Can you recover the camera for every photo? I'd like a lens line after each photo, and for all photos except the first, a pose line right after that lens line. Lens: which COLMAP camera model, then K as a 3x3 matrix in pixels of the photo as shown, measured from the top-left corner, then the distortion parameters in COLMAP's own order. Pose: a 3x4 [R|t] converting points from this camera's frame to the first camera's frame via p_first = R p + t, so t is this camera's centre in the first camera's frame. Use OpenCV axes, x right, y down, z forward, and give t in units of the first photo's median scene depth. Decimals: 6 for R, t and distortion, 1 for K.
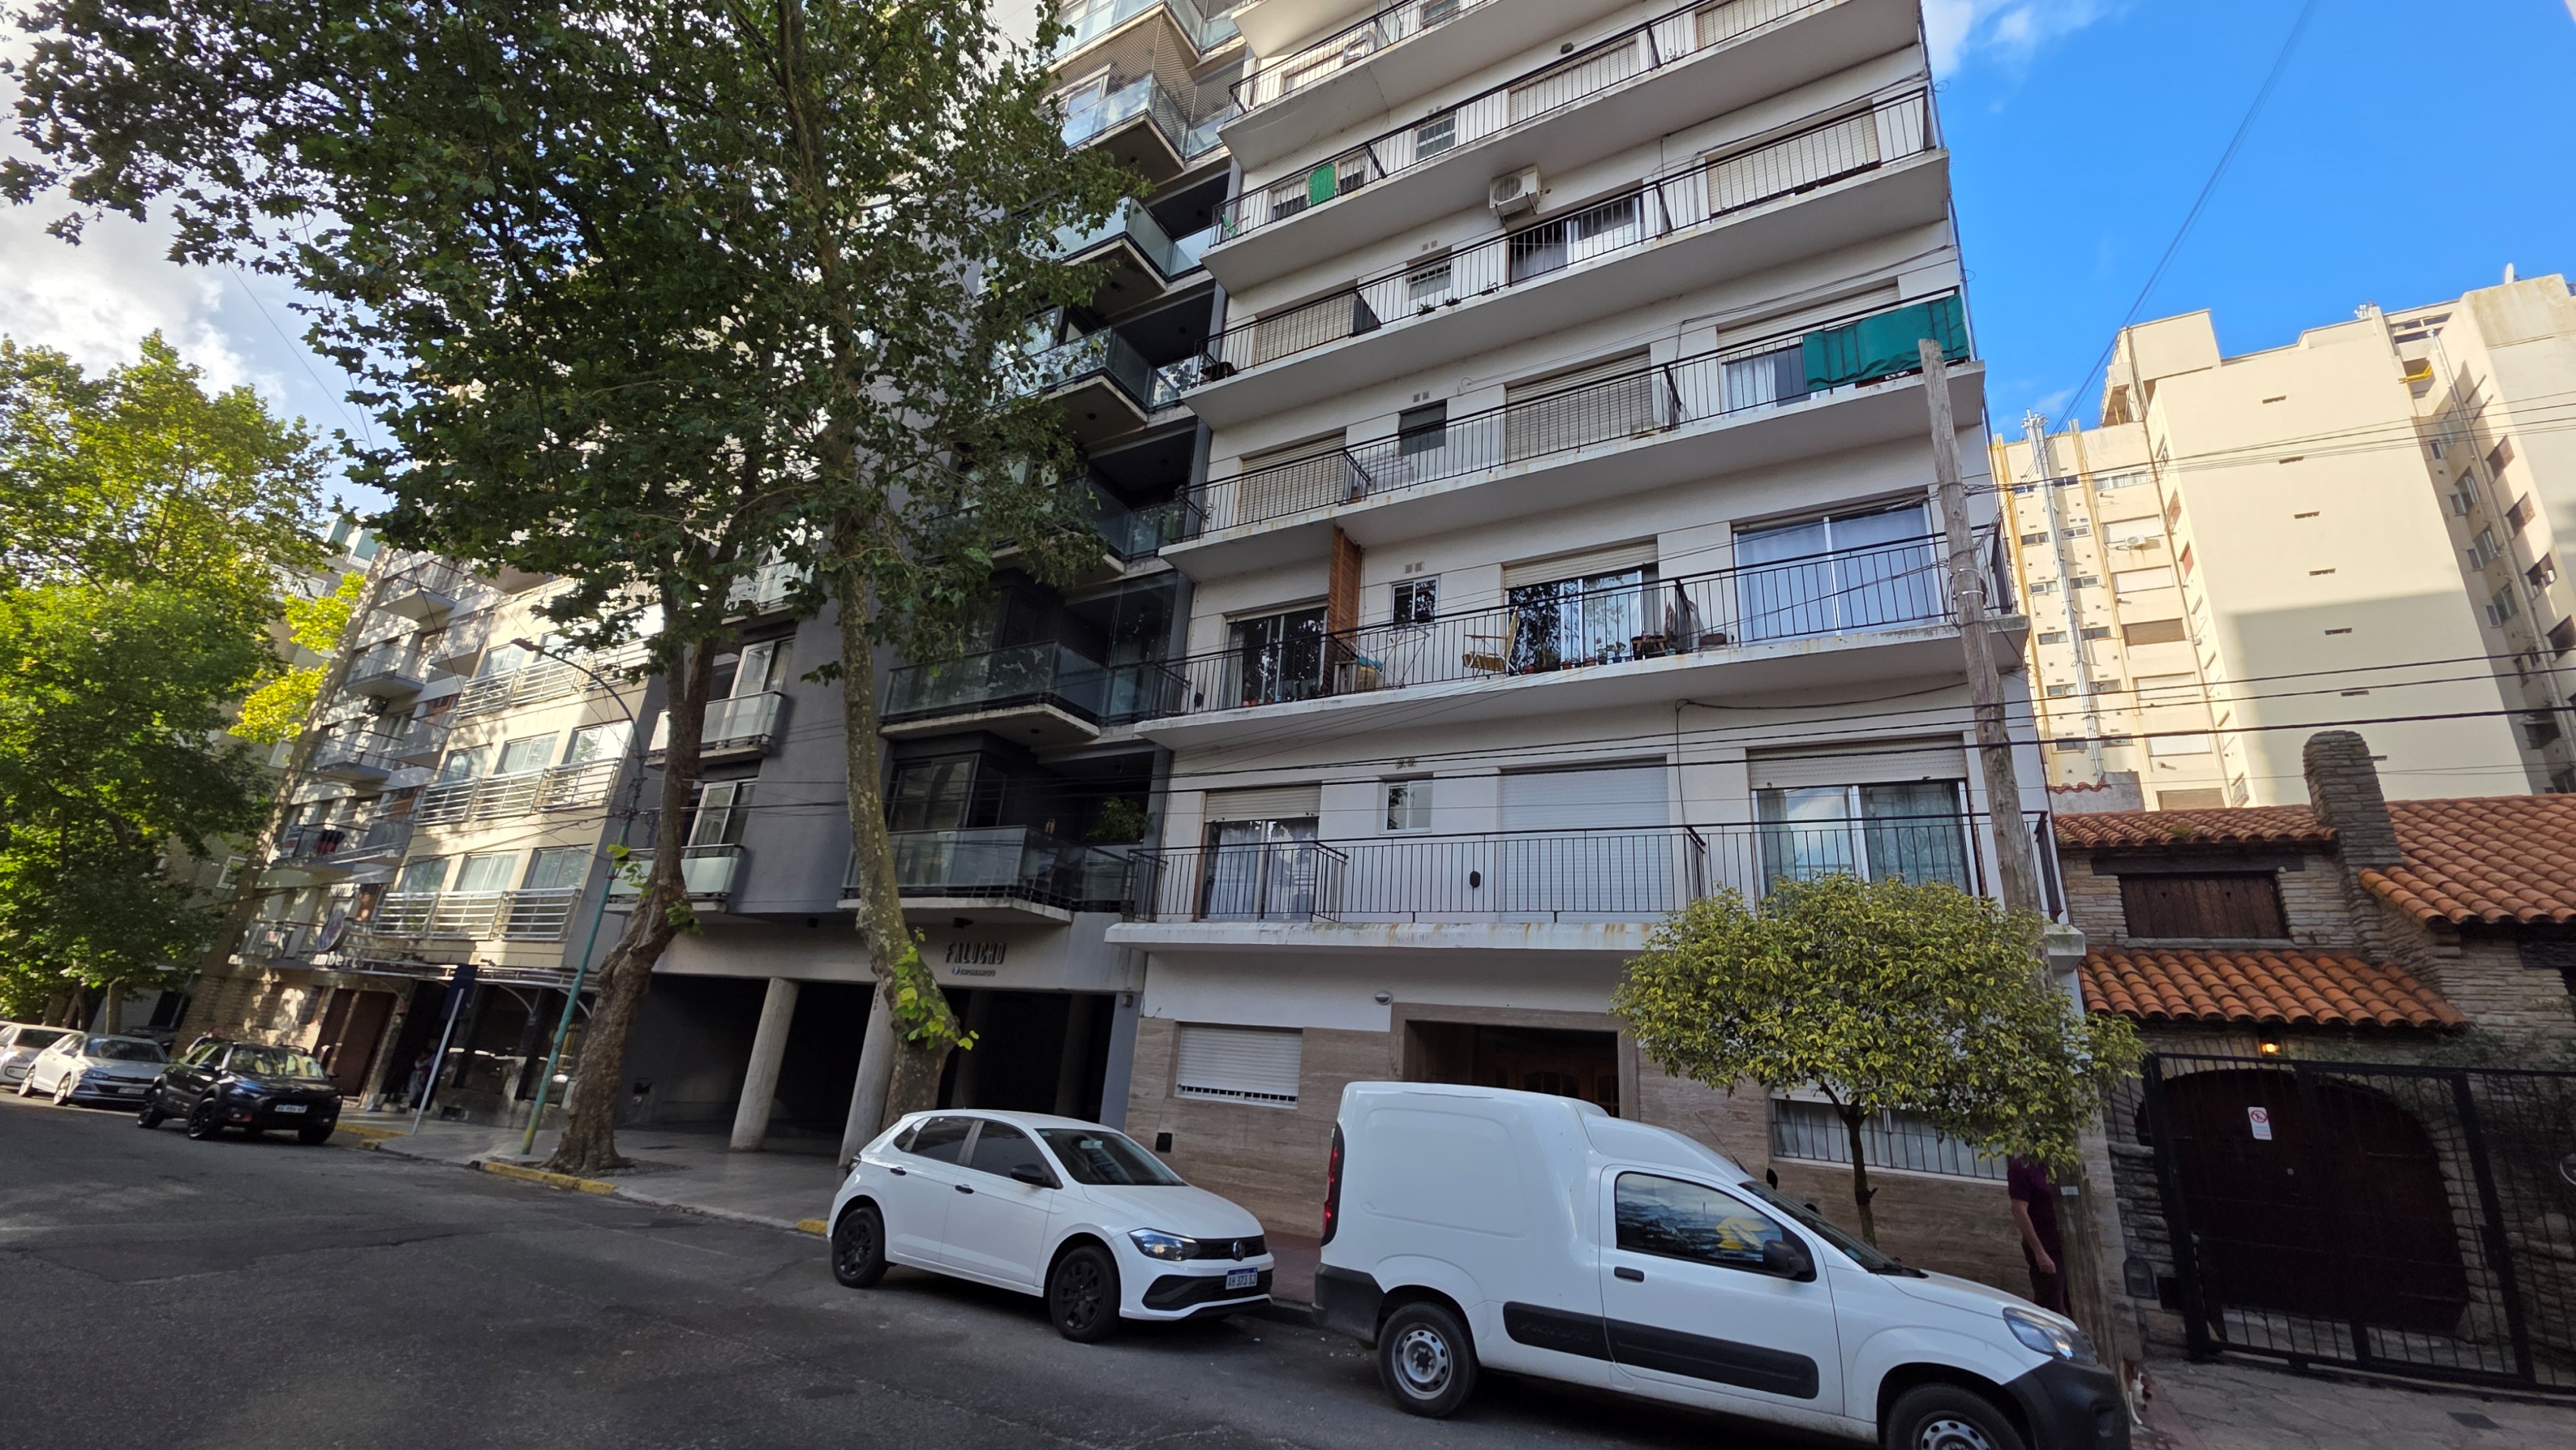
lens RADIAL K [[1021.3, 0, 1297.1], [0, 1021.3, 721.5], [0, 0, 1]] dist [0.008551, -0.005213]
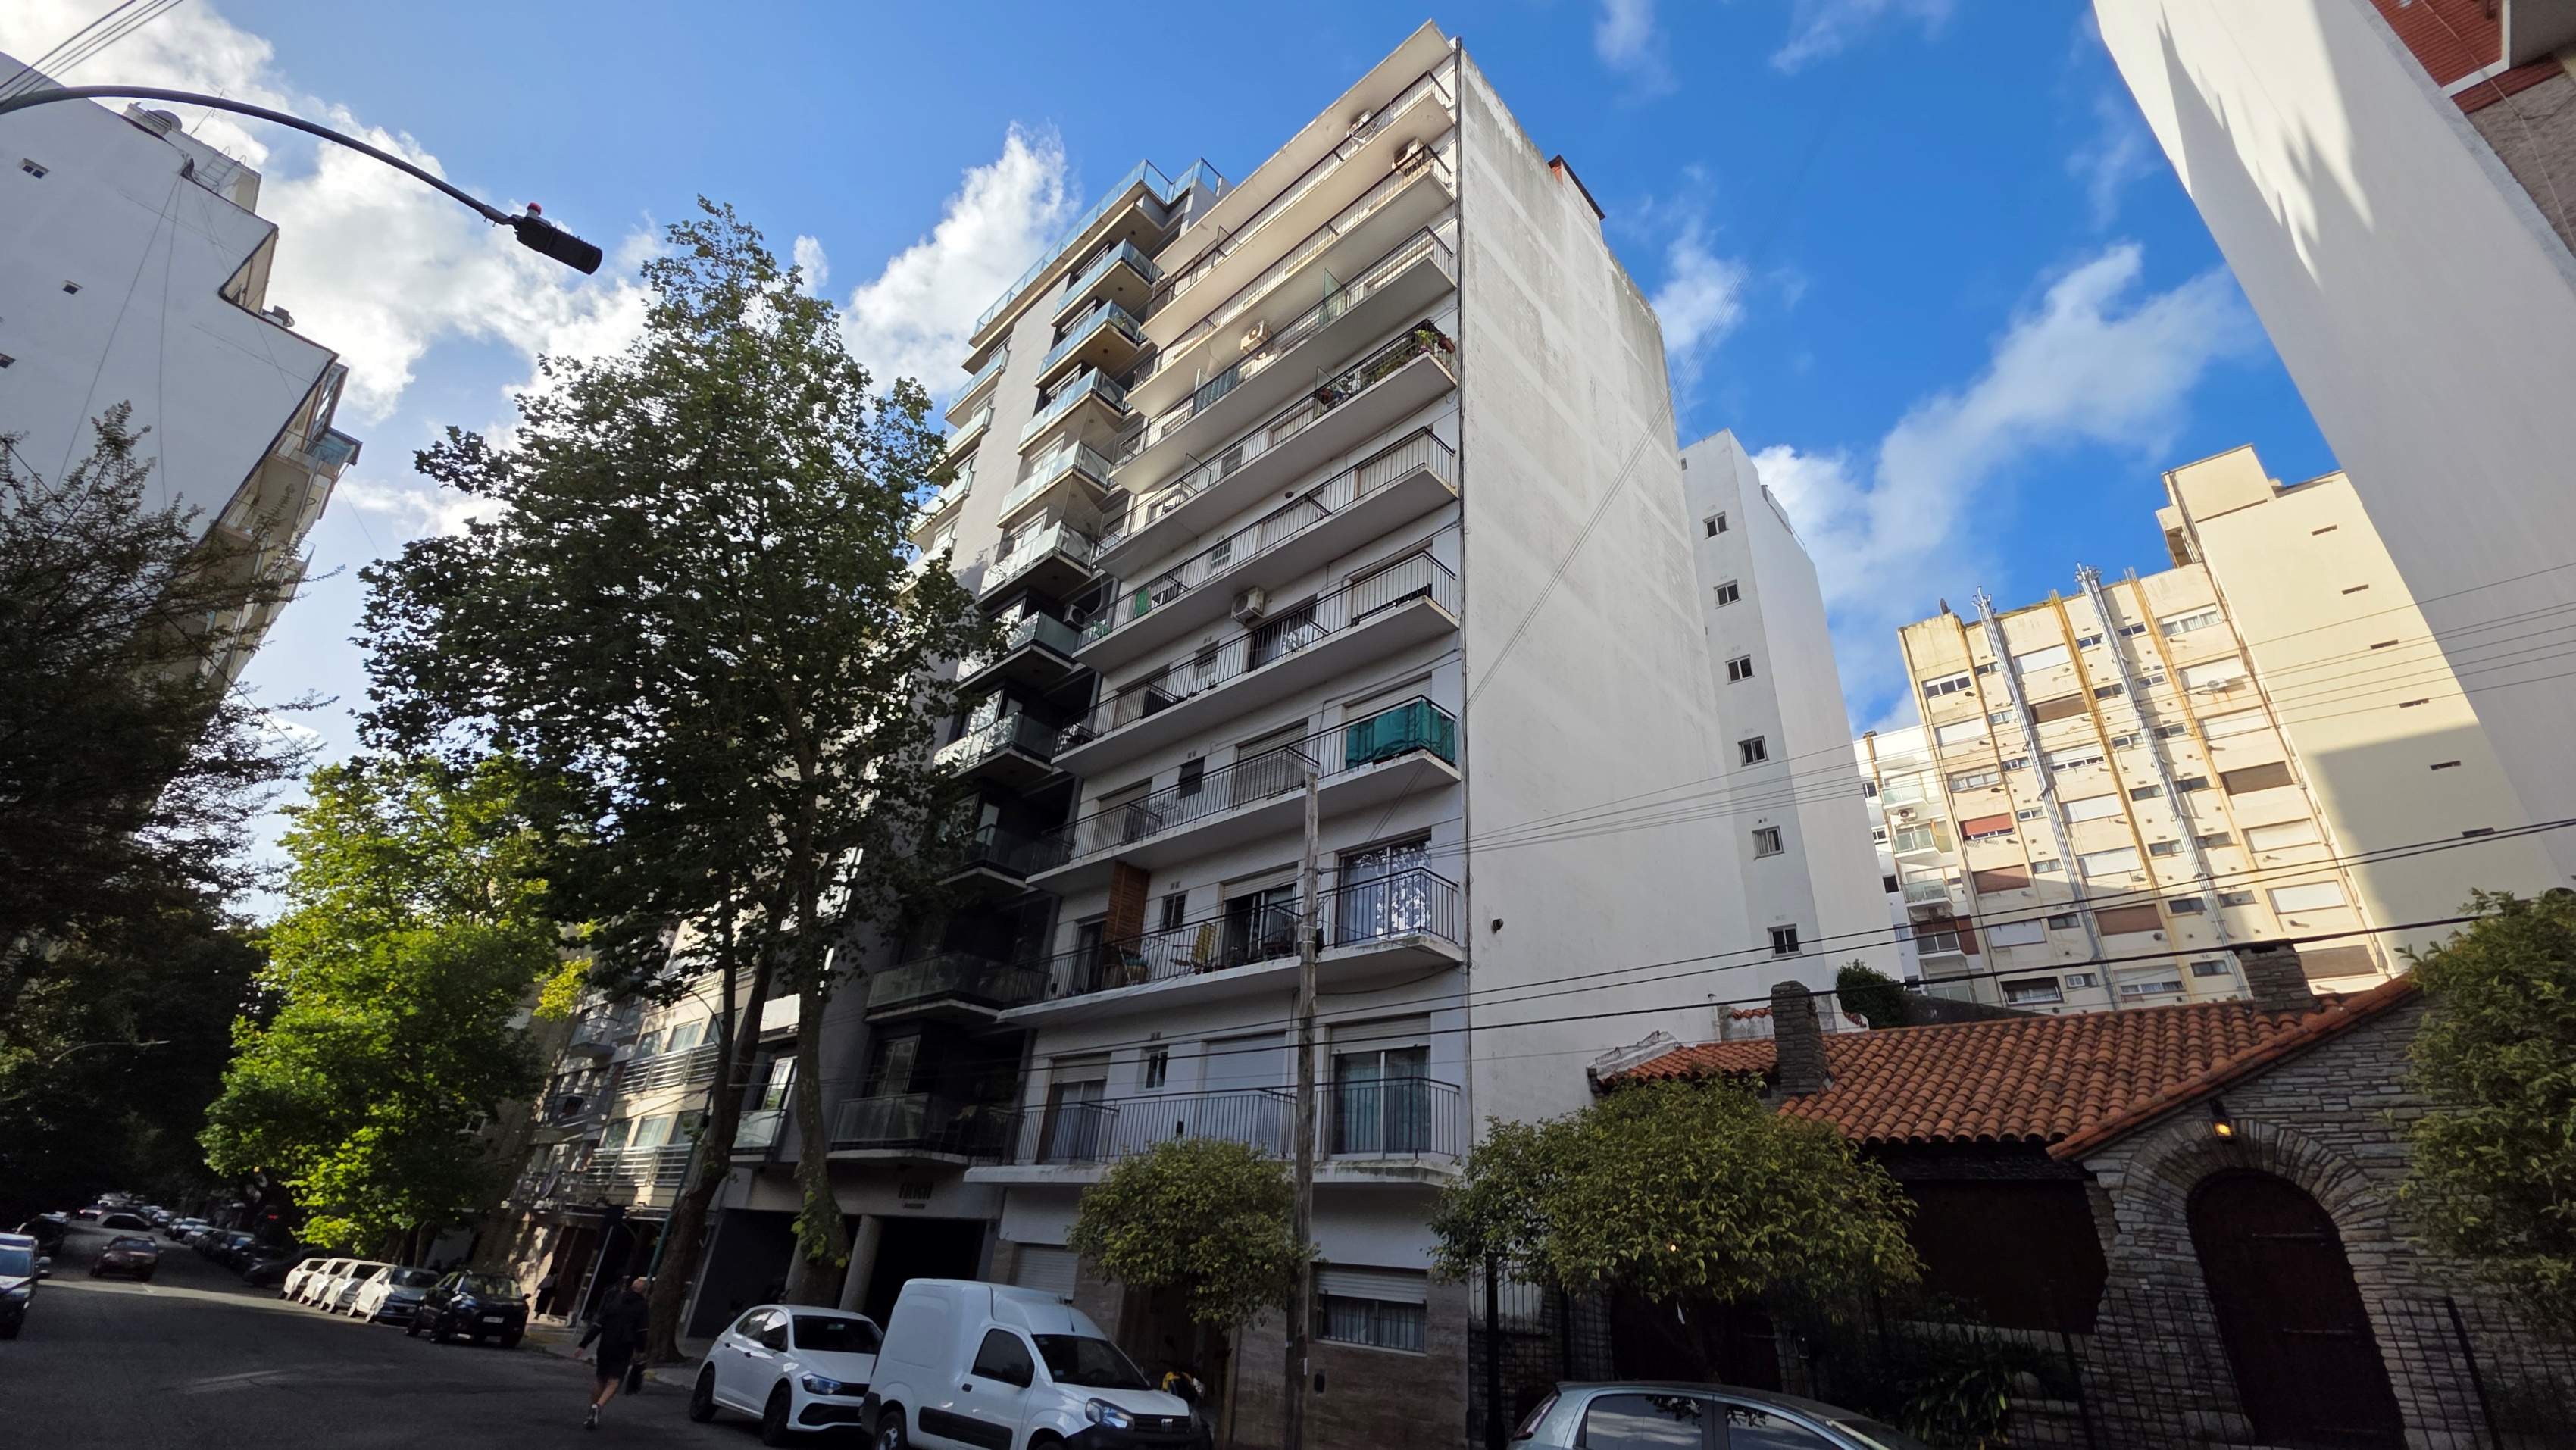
lens RADIAL K [[1021.3, 0, 1288.6], [0, 1021.3, 721.7], [0, 0, 1]] dist [0.008551, -0.005213]
pose [[0.975197, -0.113951, -0.189752, 0.458325], [0.076900, 0.978320, -0.192293, -0.075016], [0.207550, 0.172931, 0.962818, -0.281707]]
